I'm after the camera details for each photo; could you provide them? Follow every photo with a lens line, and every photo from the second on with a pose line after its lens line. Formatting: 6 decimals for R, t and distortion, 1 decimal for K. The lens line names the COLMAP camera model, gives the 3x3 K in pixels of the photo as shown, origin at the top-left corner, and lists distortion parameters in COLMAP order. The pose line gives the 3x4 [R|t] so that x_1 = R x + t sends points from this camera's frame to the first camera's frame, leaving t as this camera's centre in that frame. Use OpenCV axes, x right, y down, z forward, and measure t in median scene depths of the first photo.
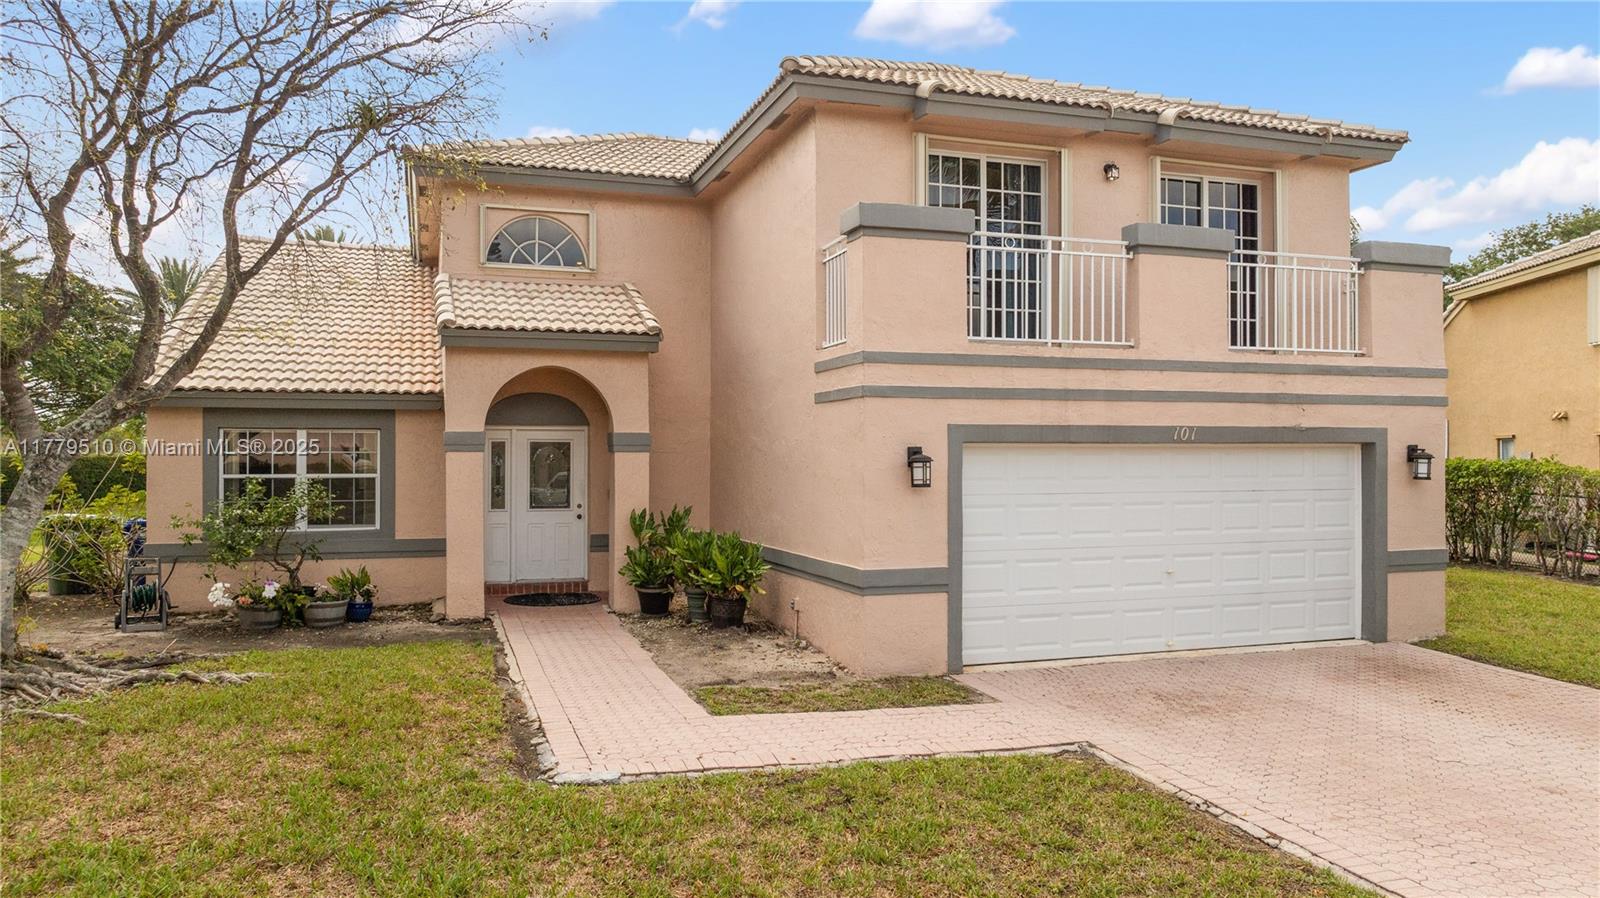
lens RADIAL K [[1128.5, 0, 792.7], [0, 1128.5, 451.1], [0, 0, 1]] dist [-0.024307, 0.016499]
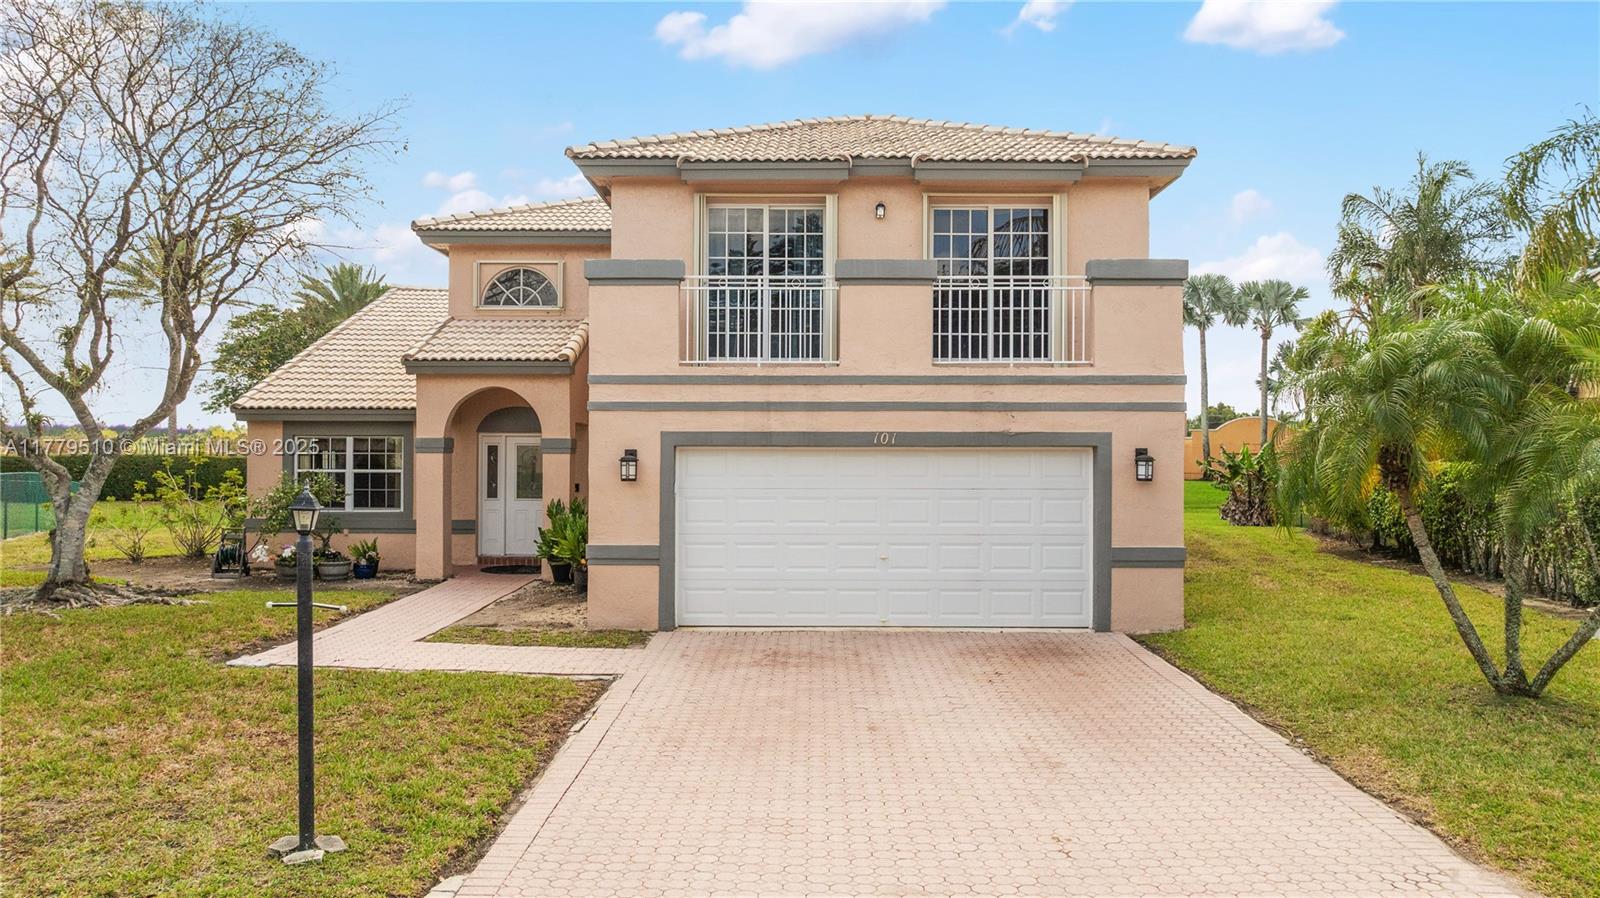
lens RADIAL K [[1128.5, 0, 794.6], [0, 1128.5, 447.8], [0, 0, 1]] dist [-0.024307, 0.016499]
pose [[0.944883, 0.000498, -0.327407, 0.547164], [-0.002649, 0.999978, -0.006124, 0.001378], [0.327397, 0.006654, 0.944864, -0.108508]]
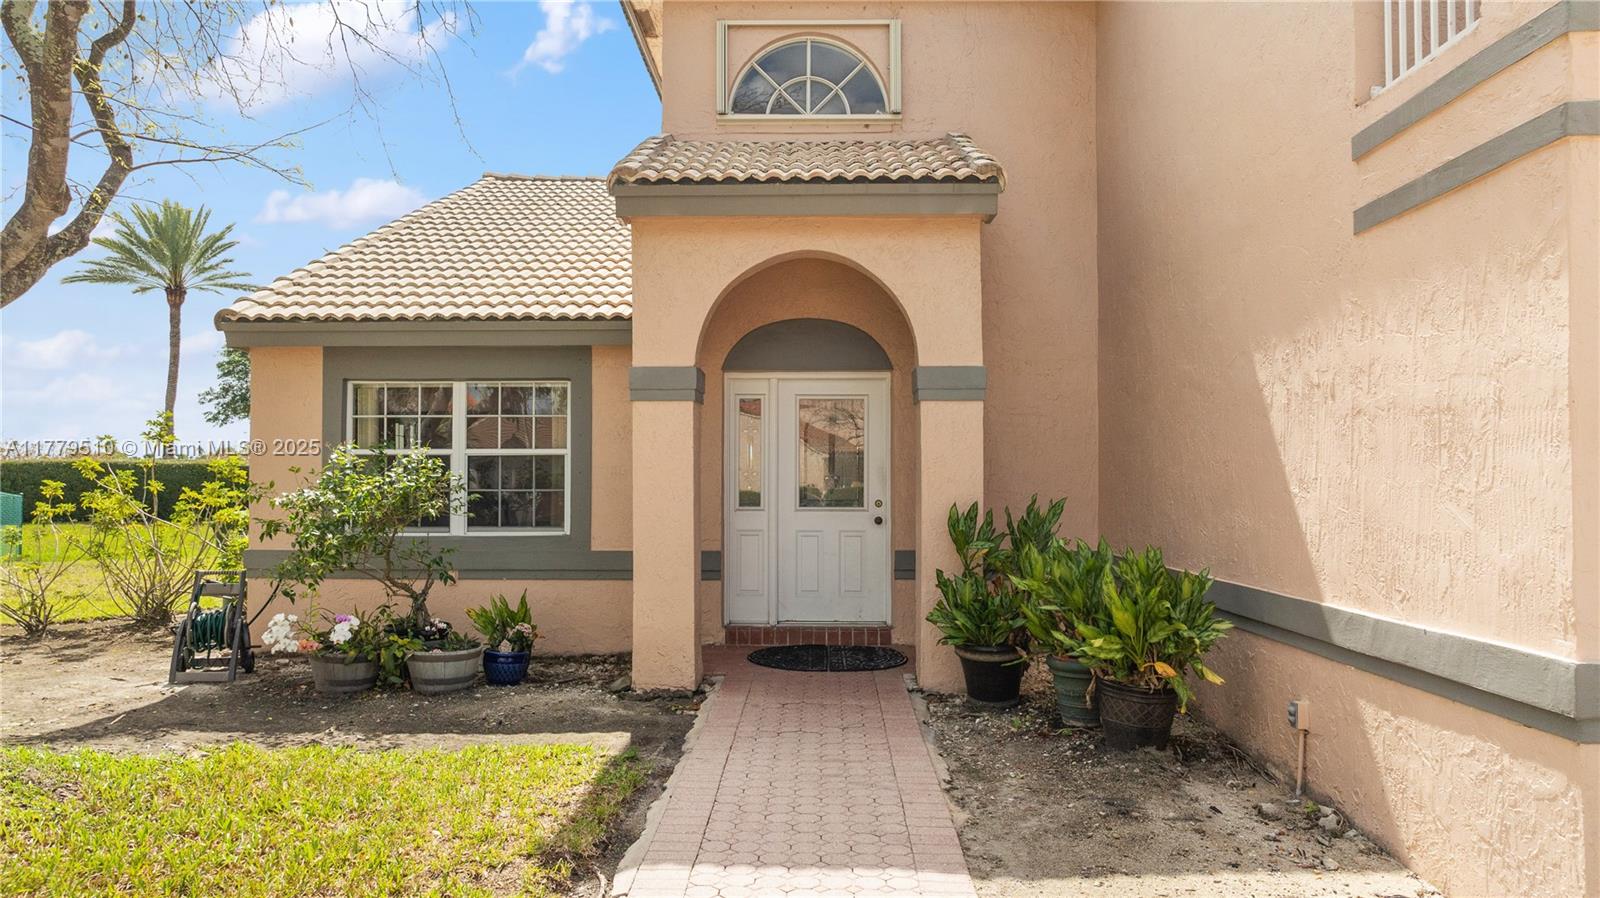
lens RADIAL K [[1128.5, 0, 796.7], [0, 1128.5, 445.4], [0, 0, 1]] dist [-0.024307, 0.016499]
pose [[0.942643, -0.010841, -0.333625, -0.031581], [0.002465, 0.999671, -0.025521, 0.038372], [0.333792, 0.023235, 0.942360, 0.475442]]
